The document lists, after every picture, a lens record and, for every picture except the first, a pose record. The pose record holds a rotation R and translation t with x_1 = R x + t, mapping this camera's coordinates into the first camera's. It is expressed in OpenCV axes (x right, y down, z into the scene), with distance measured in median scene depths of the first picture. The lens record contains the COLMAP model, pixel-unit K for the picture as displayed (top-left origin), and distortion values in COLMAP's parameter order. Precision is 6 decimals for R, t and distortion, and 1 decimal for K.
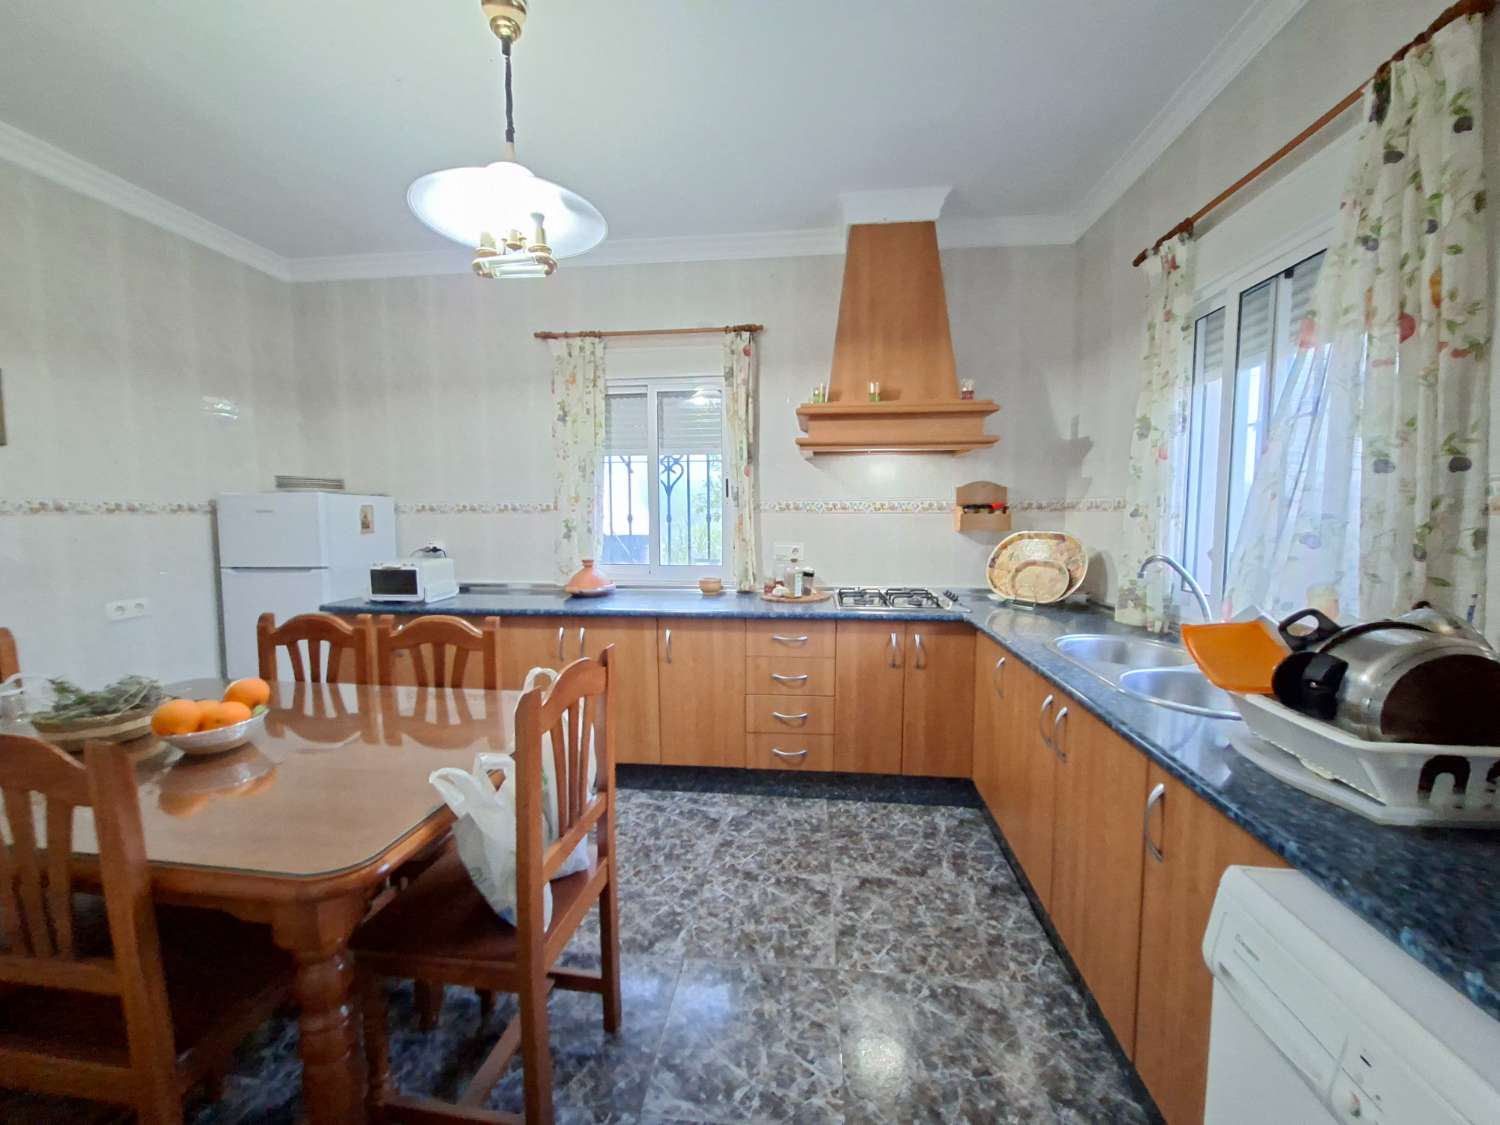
lens RADIAL K [[585.3, 0, 744.9], [0, 585.3, 551.7], [0, 0, 1]] dist [0.001625, -0.001652]
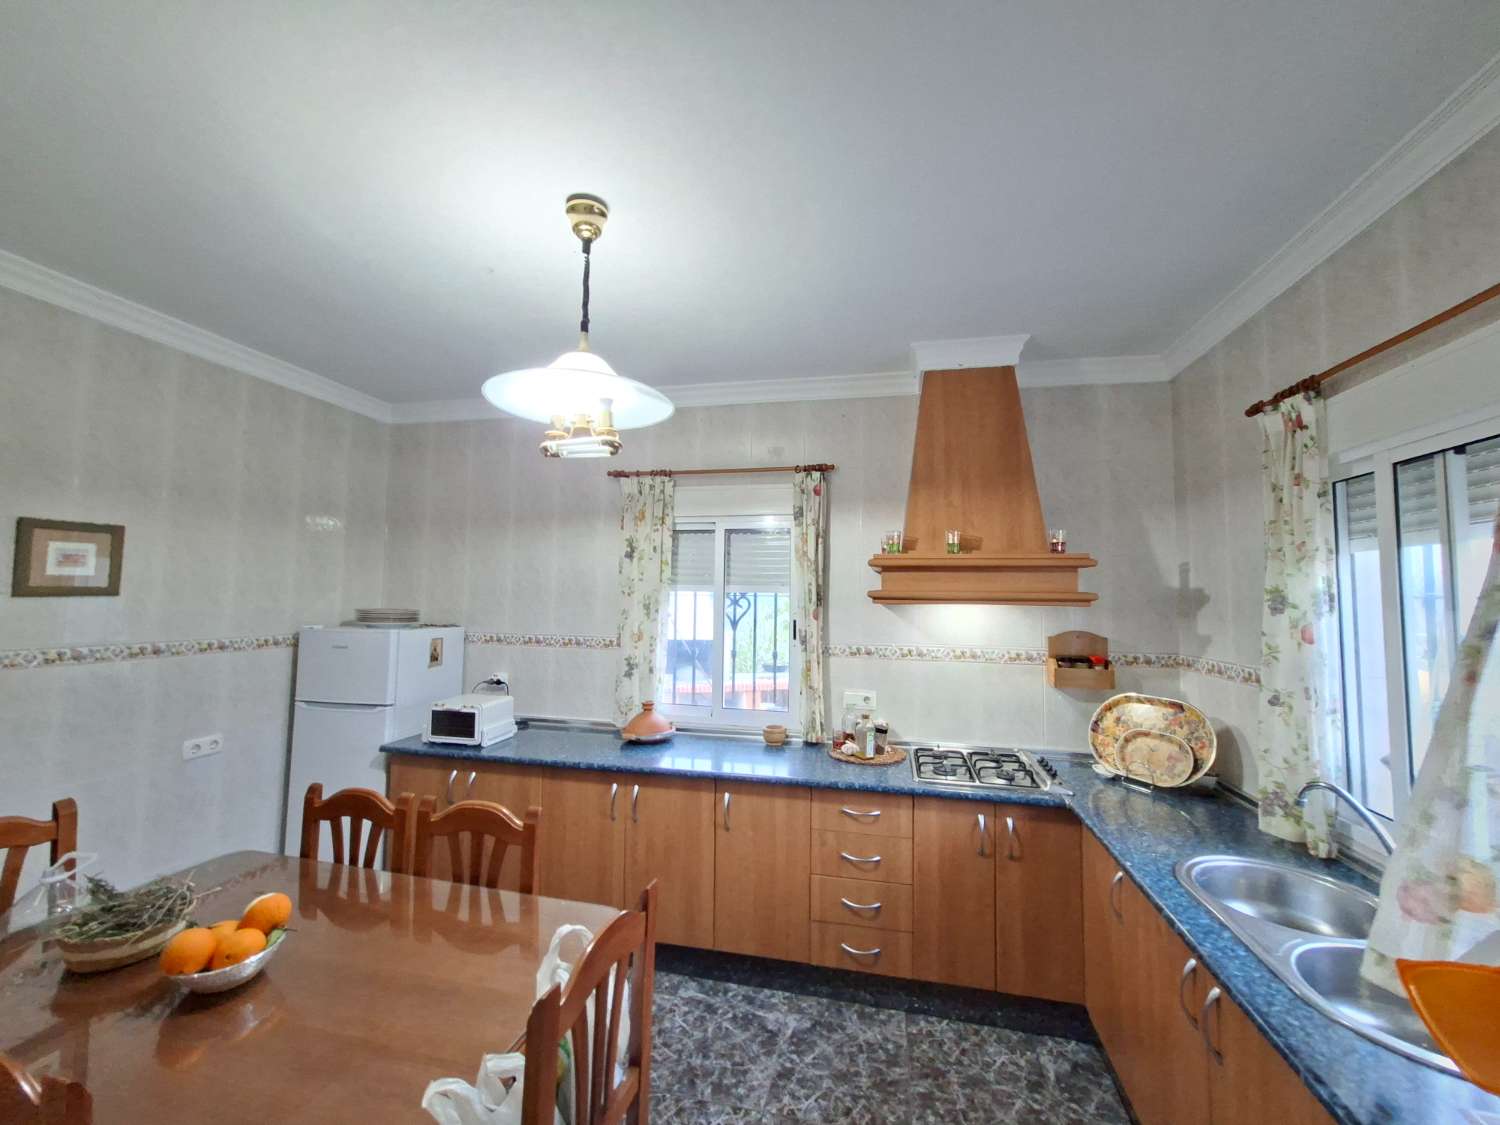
lens RADIAL K [[585.3, 0, 751.1], [0, 585.3, 556.8], [0, 0, 1]] dist [0.001625, -0.001652]
pose [[0.993975, 0.011208, -0.109030, 0.003004], [-0.026145, 0.990287, -0.136559, -0.110718], [0.106441, 0.138586, 0.984614, 0.048122]]
